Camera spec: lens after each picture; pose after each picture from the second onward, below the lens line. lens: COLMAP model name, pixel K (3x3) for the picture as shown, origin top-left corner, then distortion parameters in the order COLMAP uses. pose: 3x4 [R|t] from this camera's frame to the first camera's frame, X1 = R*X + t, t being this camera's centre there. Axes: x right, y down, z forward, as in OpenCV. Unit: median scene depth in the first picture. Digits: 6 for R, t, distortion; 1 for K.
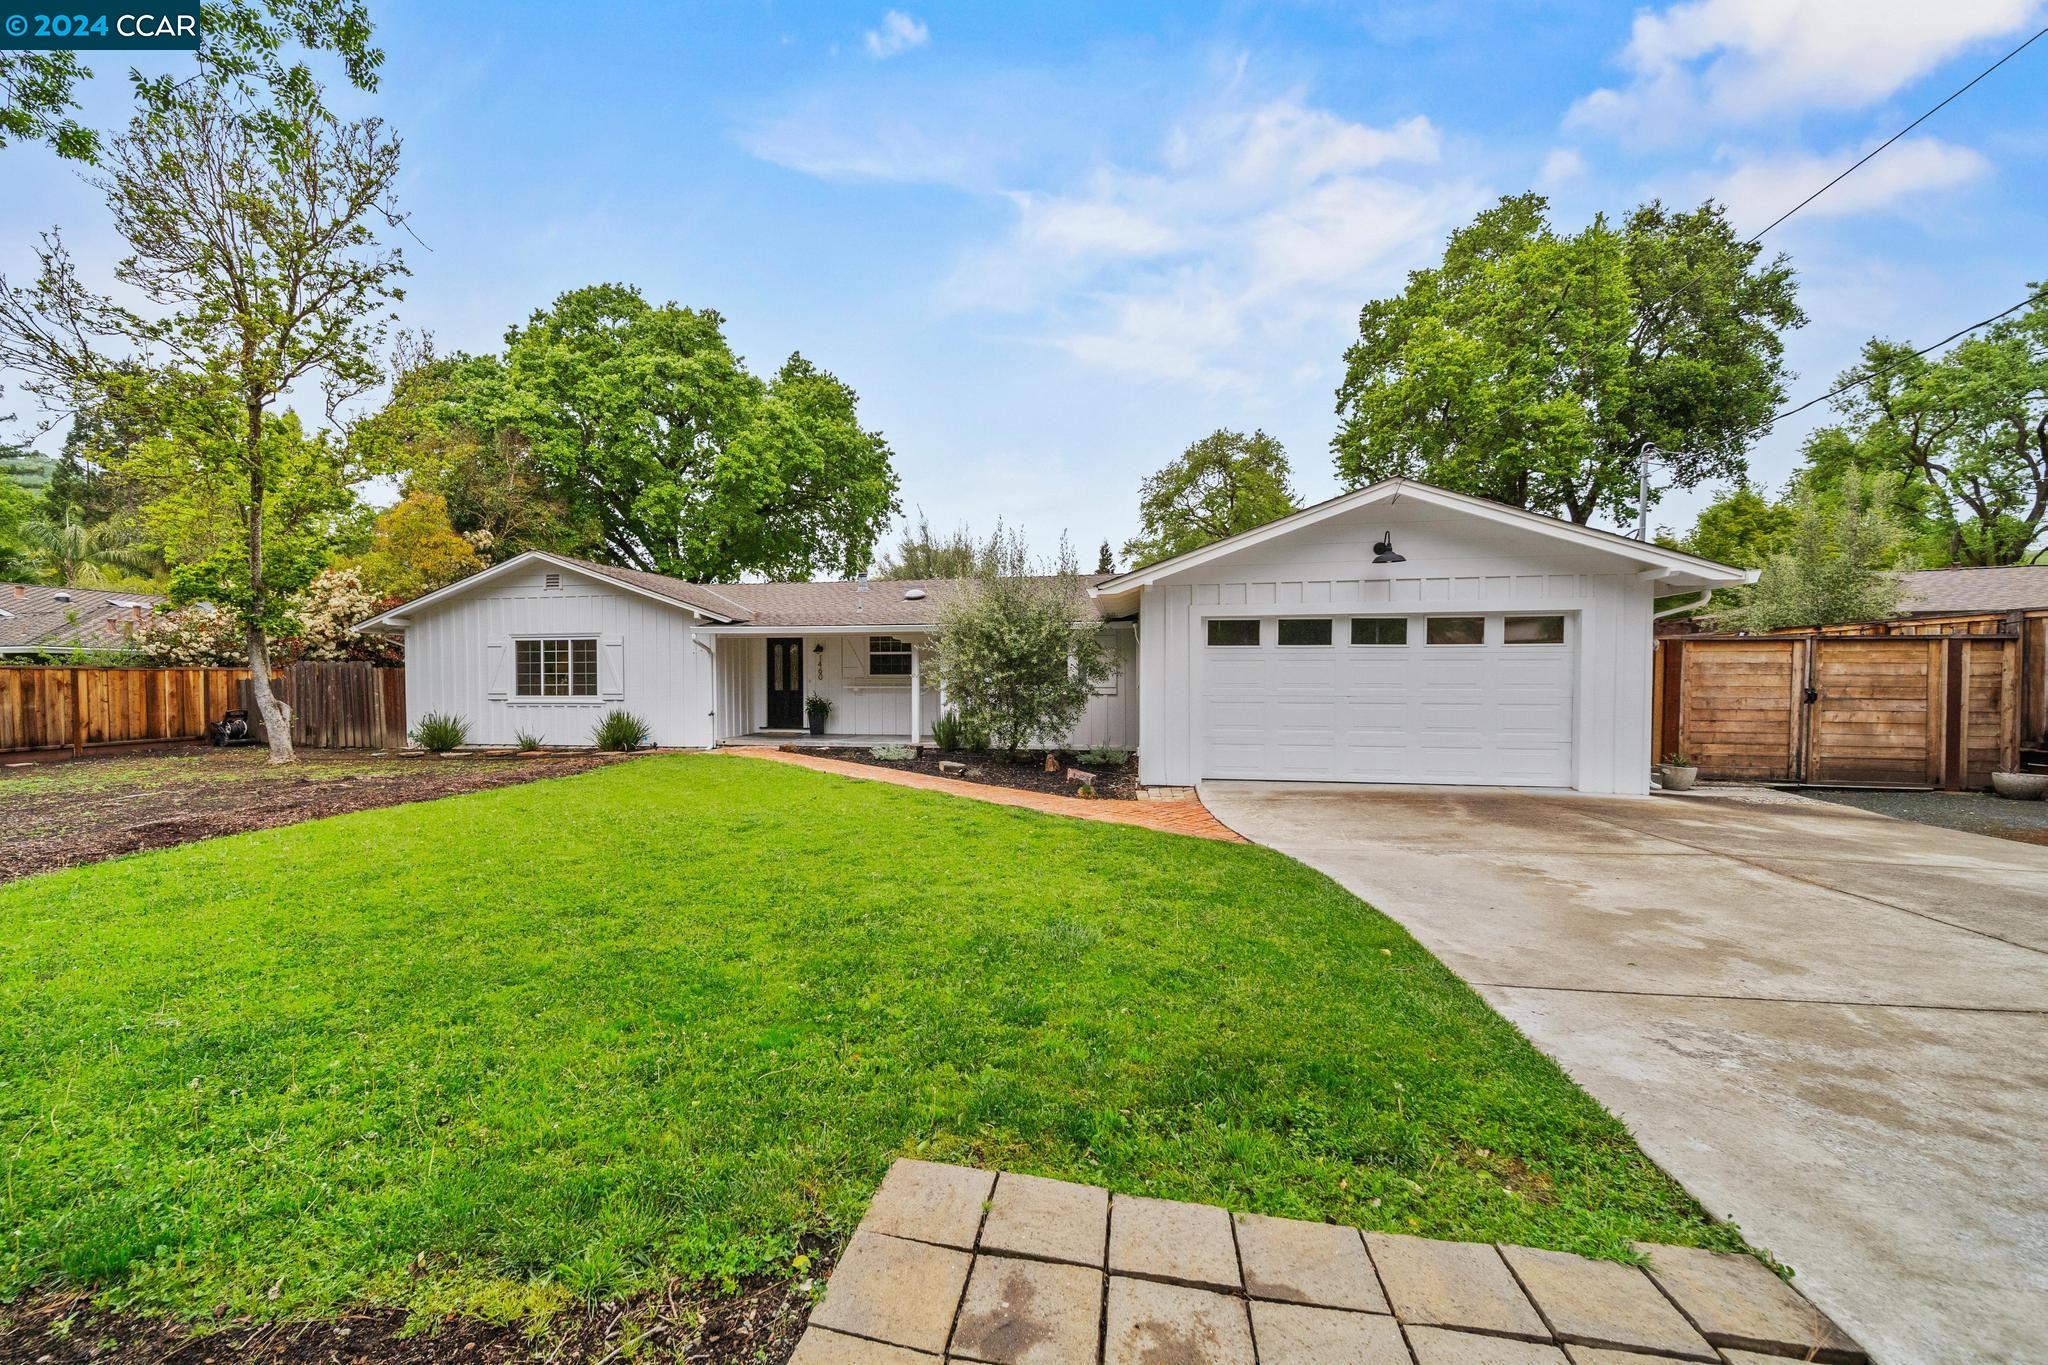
lens RADIAL K [[795.2, 0, 961.3], [0, 795.2, 702.6], [0, 0, 1]] dist [-0.001627, -0.000363]
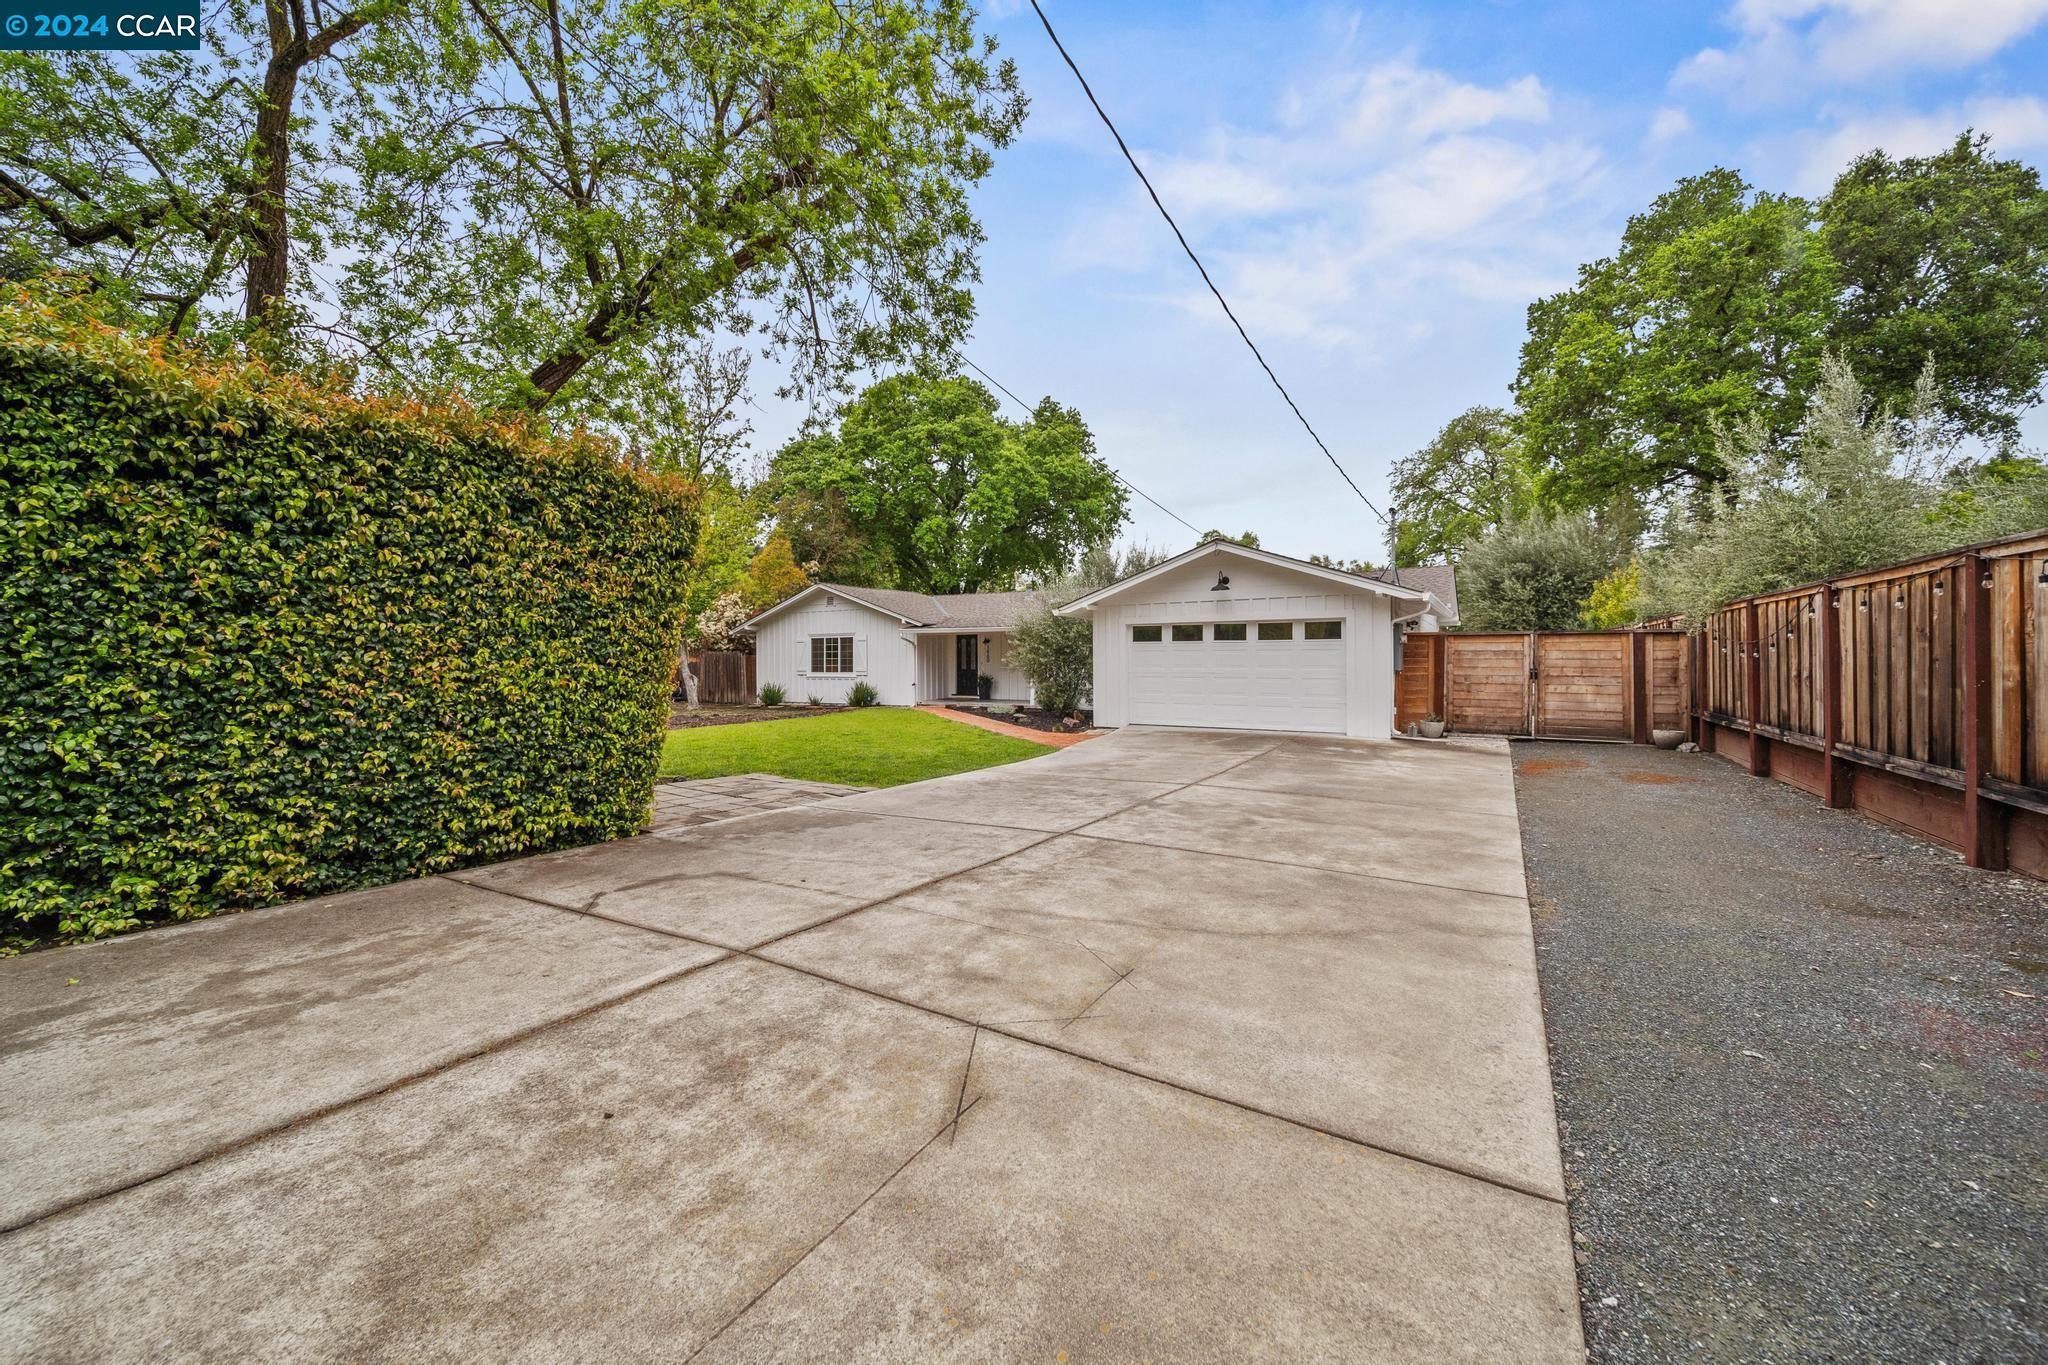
lens RADIAL K [[795.2, 0, 1007.8], [0, 795.2, 668.0], [0, 0, 1]] dist [-0.001627, -0.000363]
pose [[0.933935, 0.000912, -0.357442, 0.393543], [-0.007388, 0.999832, -0.016752, 0.006529], [0.357367, 0.018287, 0.933785, -0.369770]]
